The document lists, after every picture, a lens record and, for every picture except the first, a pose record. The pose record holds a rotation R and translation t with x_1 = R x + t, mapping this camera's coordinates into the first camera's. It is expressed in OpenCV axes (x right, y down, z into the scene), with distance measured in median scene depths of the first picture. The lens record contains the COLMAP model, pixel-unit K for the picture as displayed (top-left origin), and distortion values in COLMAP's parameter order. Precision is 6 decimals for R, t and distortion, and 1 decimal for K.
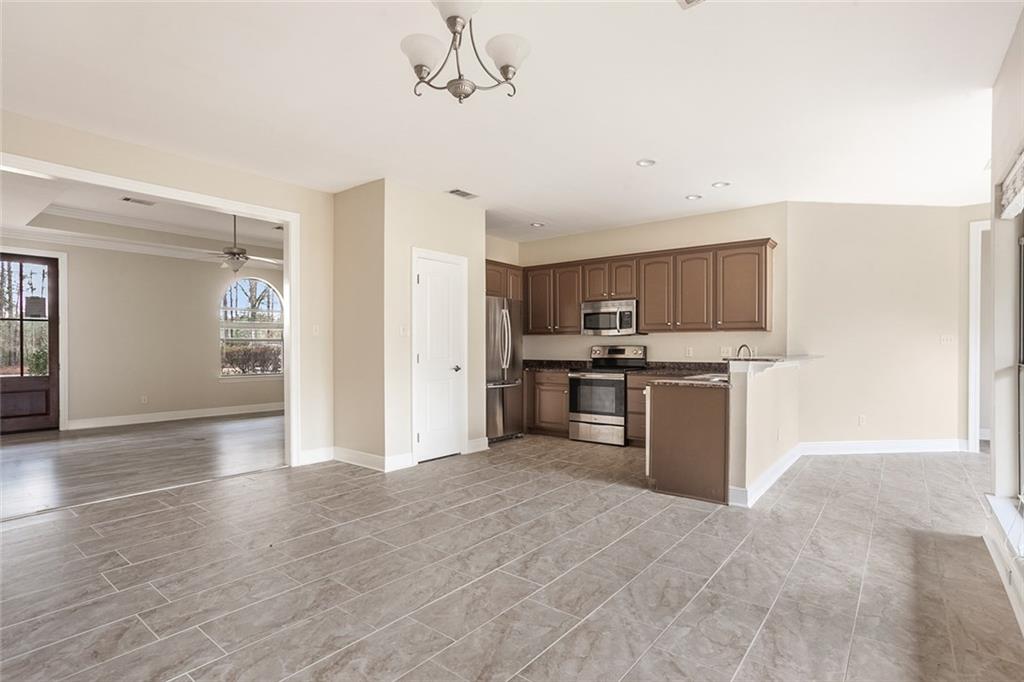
lens RADIAL K [[517.7, 0, 510.8], [0, 517.7, 347.7], [0, 0, 1]] dist [-0.000335, 0.000061]
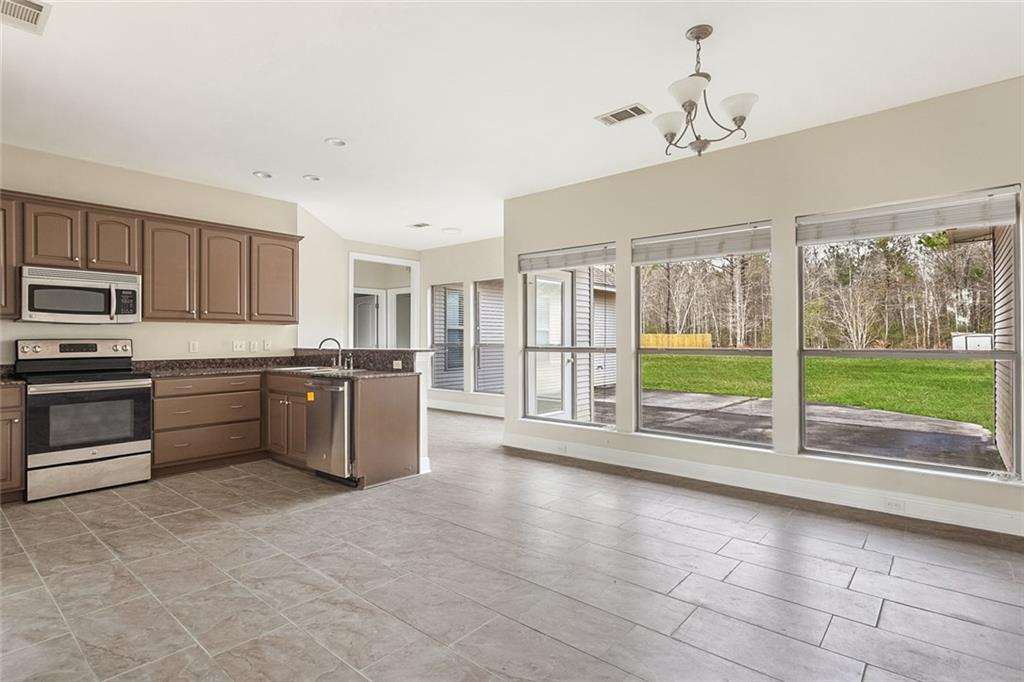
lens RADIAL K [[511.7, 0, 511.3], [0, 511.7, 336.1], [0, 0, 1]] dist [0.001674, 0.000463]
pose [[0.039833, 0.007158, 0.999181, -0.450708], [0.005023, 0.999960, -0.007364, 0.000077], [-0.999194, 0.005312, 0.039796, 0.458398]]
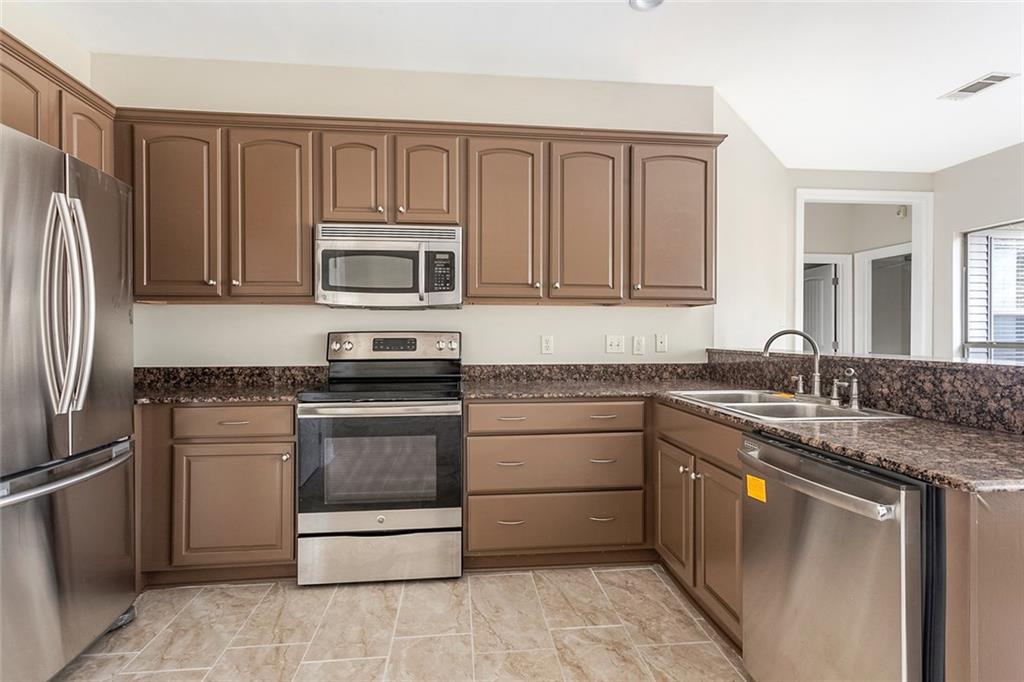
lens RADIAL K [[511.7, 0, 511.3], [0, 511.7, 336.1], [0, 0, 1]] dist [0.001674, 0.000463]
pose [[0.718764, -0.000192, 0.695254, -0.030881], [0.000167, 1.000000, 0.000103, 0.000110], [-0.695254, 0.000042, 0.718764, 0.659834]]
